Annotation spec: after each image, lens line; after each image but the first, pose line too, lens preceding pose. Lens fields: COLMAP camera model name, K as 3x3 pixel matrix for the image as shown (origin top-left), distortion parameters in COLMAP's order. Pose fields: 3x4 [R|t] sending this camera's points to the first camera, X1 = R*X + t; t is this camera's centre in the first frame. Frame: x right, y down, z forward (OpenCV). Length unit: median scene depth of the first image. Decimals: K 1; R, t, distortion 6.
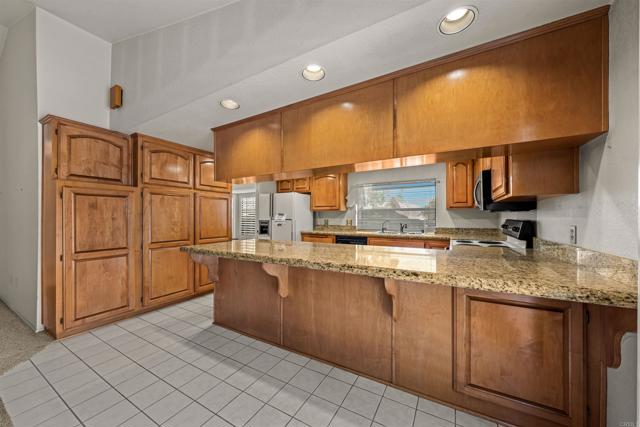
lens RADIAL K [[222.5, 0, 333.3], [0, 222.5, 214.9], [0, 0, 1]] dist [0.005787, 0.000357]
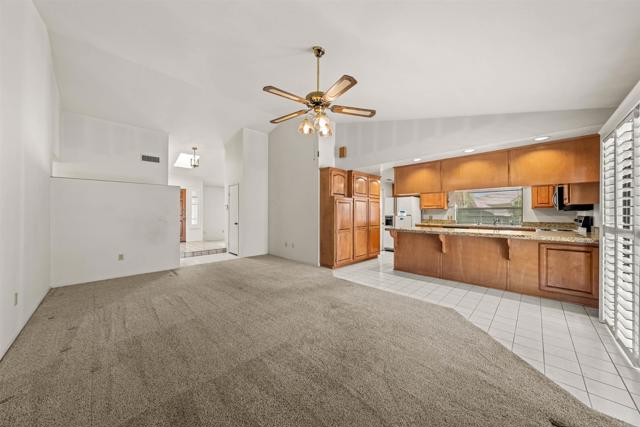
lens RADIAL K [[222.5, 0, 353.7], [0, 222.5, 211.0], [0, 0, 1]] dist [0.005787, 0.000357]
pose [[0.982525, 0.002035, -0.186122, -0.525659], [-0.002171, 0.999998, -0.000526, -0.009636], [0.186120, 0.000921, 0.982527, -0.929346]]
